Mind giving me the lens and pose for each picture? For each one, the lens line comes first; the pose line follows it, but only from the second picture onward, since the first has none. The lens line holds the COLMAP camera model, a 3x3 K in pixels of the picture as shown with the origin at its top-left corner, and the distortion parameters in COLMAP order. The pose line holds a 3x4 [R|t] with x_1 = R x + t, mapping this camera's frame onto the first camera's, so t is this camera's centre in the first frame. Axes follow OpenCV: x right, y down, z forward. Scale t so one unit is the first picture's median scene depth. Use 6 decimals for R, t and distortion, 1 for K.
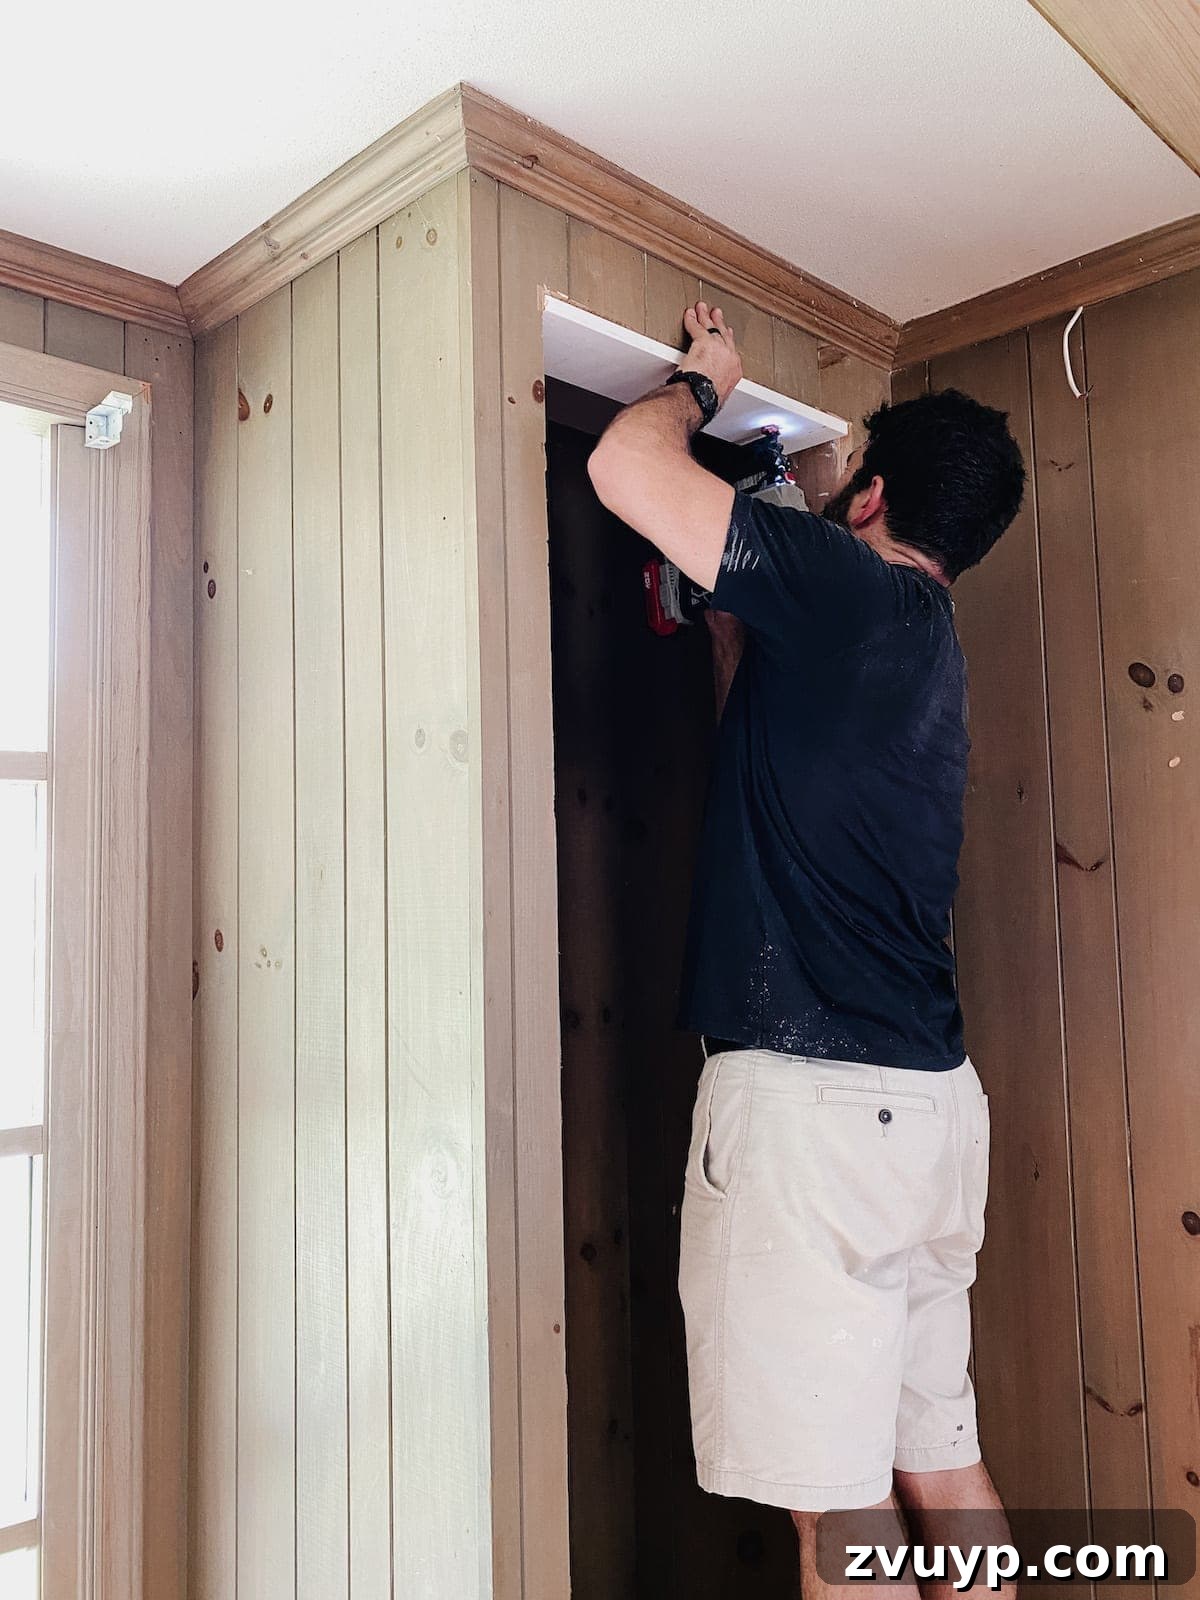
lens RADIAL K [[1254.0, 0, 587.8], [0, 1254.0, 790.6], [0, 0, 1]] dist [0.065752, -0.049653]
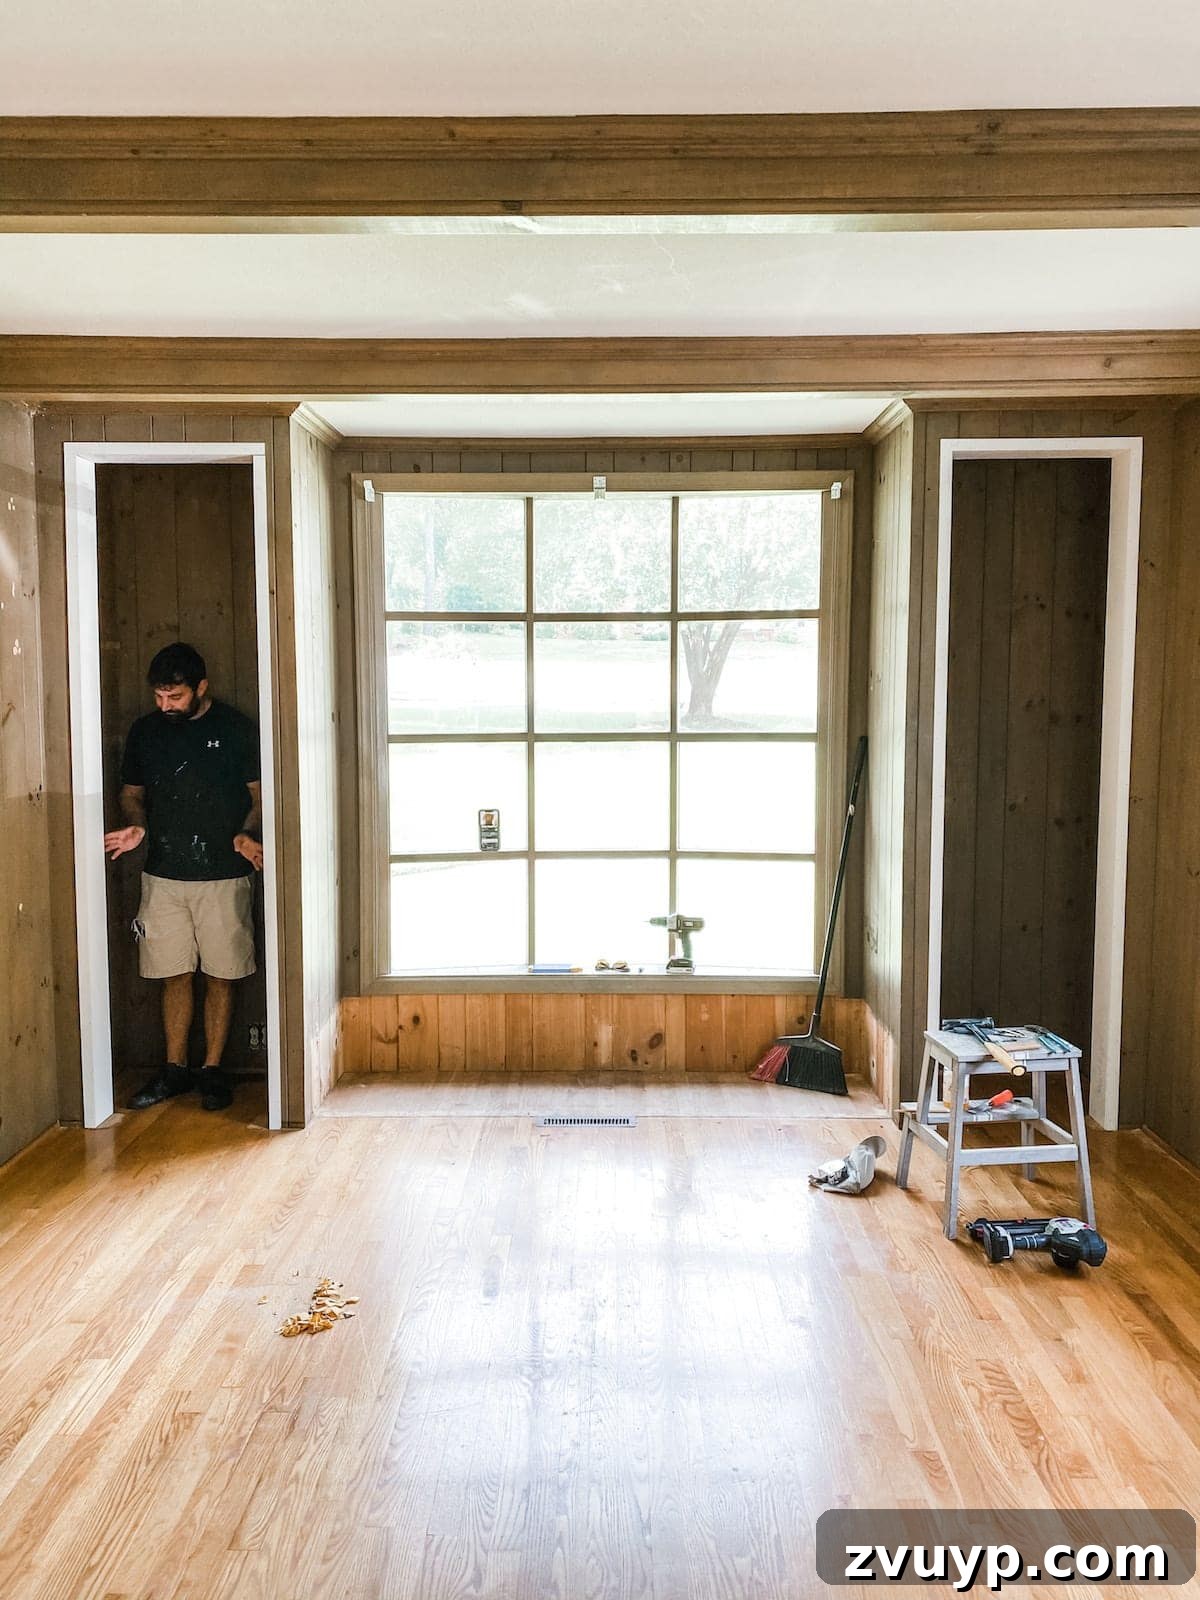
lens RADIAL K [[1234.4, 0, 583.5], [0, 1234.4, 800.9], [0, 0, 1]] dist [0.063019, -0.044364]
pose [[0.702421, 0.083329, -0.706867, 1.241153], [0.039461, 0.987036, 0.155570, -0.055898], [0.710667, -0.137169, 0.690027, -1.410043]]
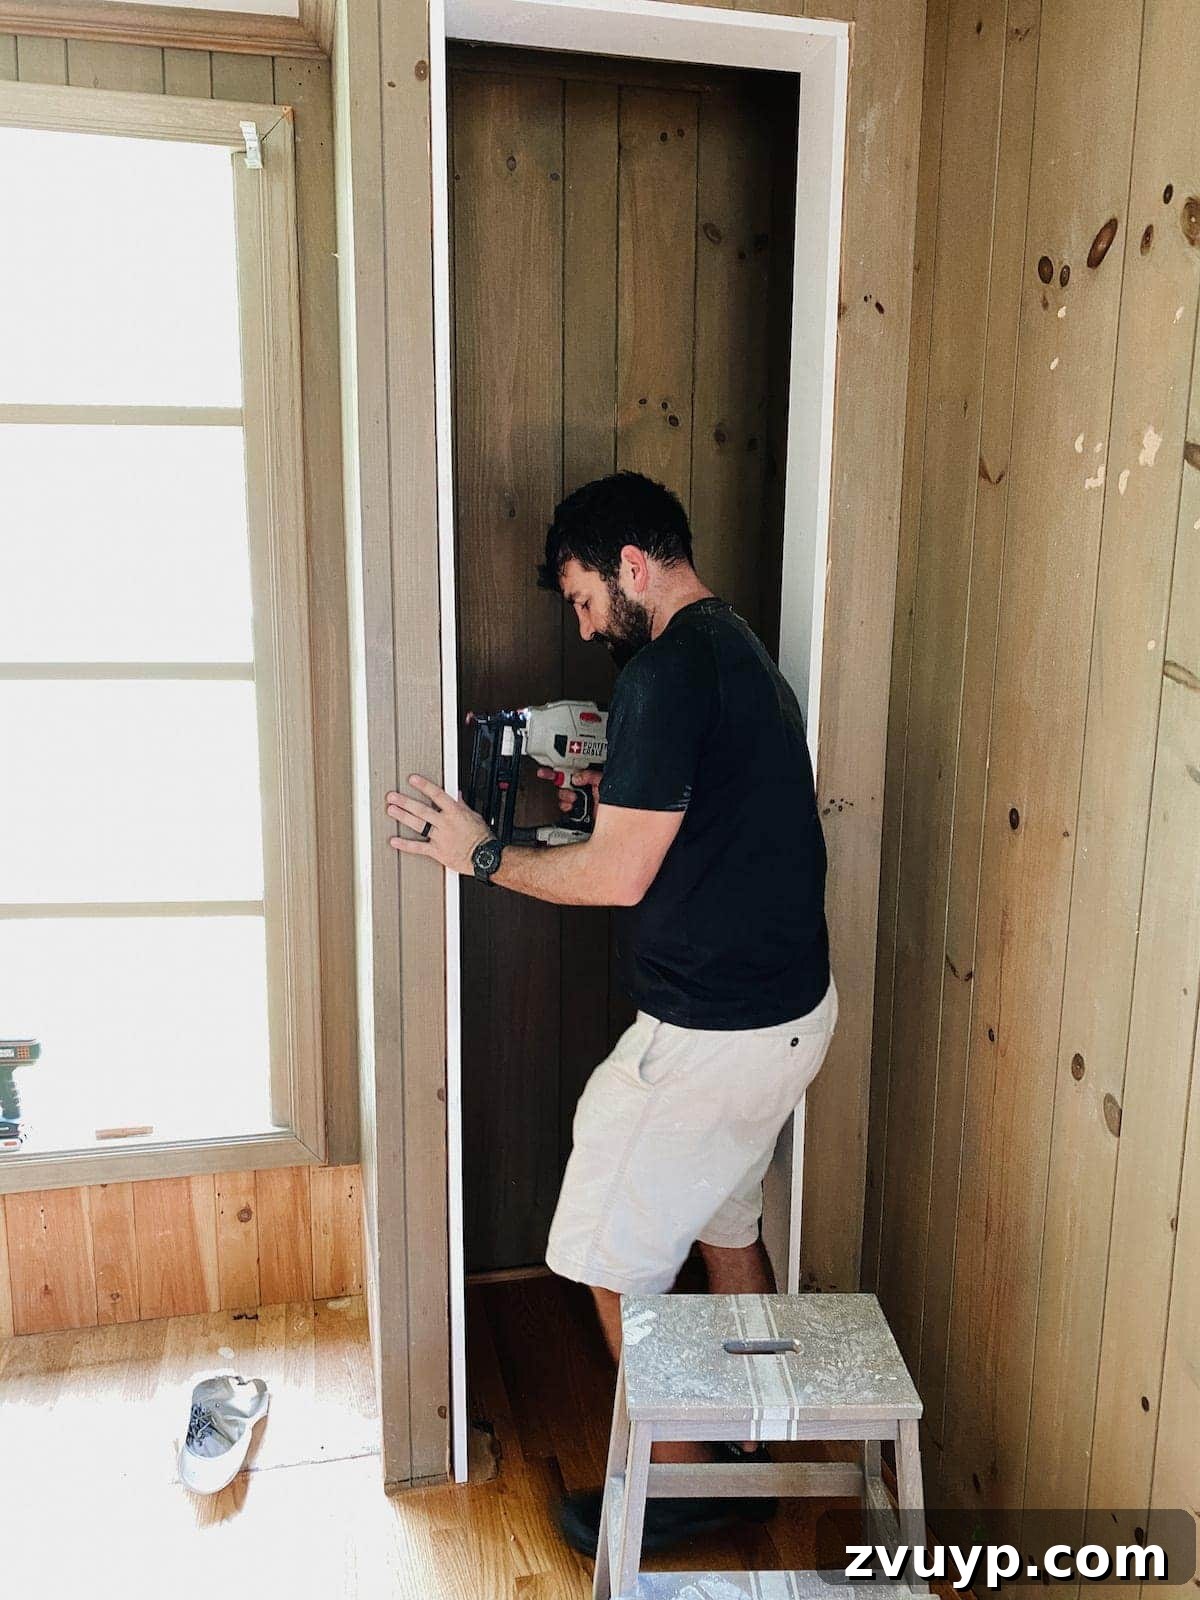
lens RADIAL K [[1254.0, 0, 587.8], [0, 1254.0, 790.6], [0, 0, 1]] dist [0.065752, -0.049653]
pose [[0.846030, 0.112331, -0.521167, 0.688047], [0.014121, 0.972486, 0.232531, 0.062445], [0.532948, -0.204088, 0.821167, -0.052436]]
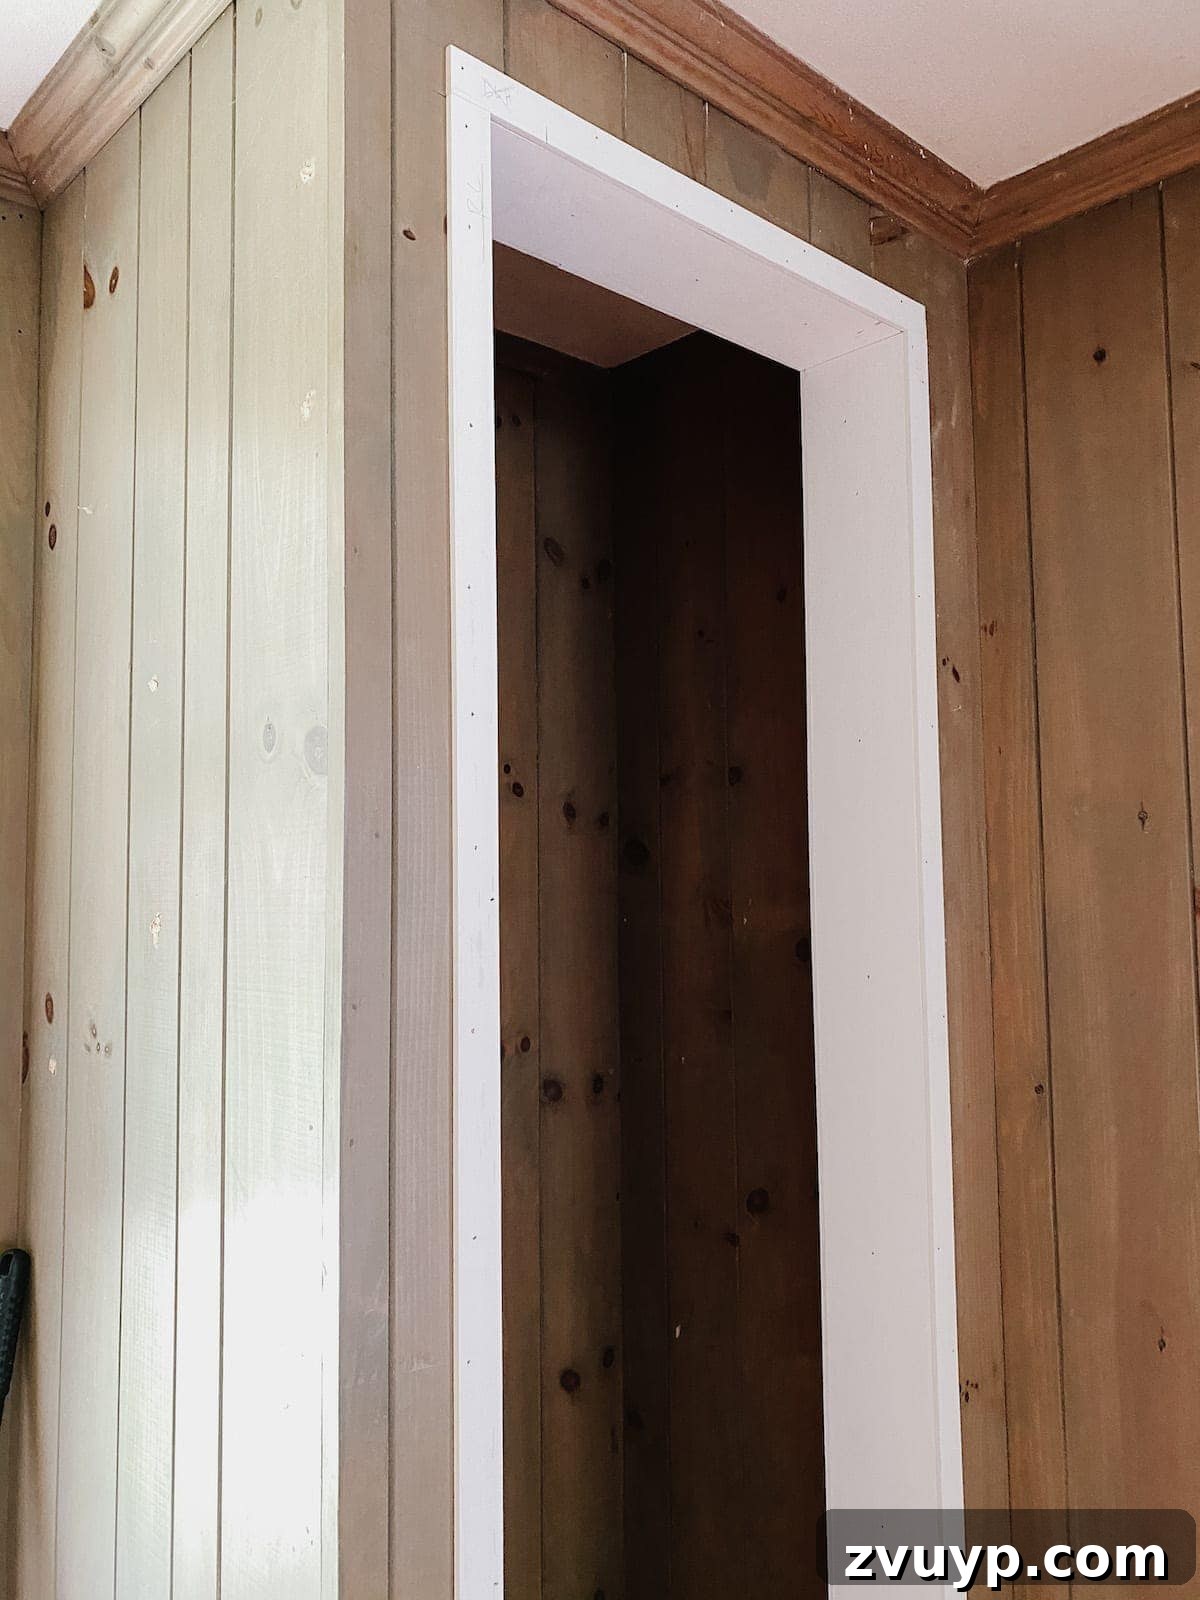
lens RADIAL K [[1234.4, 0, 583.5], [0, 1234.4, 800.9], [0, 0, 1]] dist [0.063019, -0.044364]
pose [[0.998998, 0.009232, -0.043791, 0.053230], [-0.008918, 0.999933, 0.007370, -0.011657], [0.043856, -0.006972, 0.999014, 0.280426]]
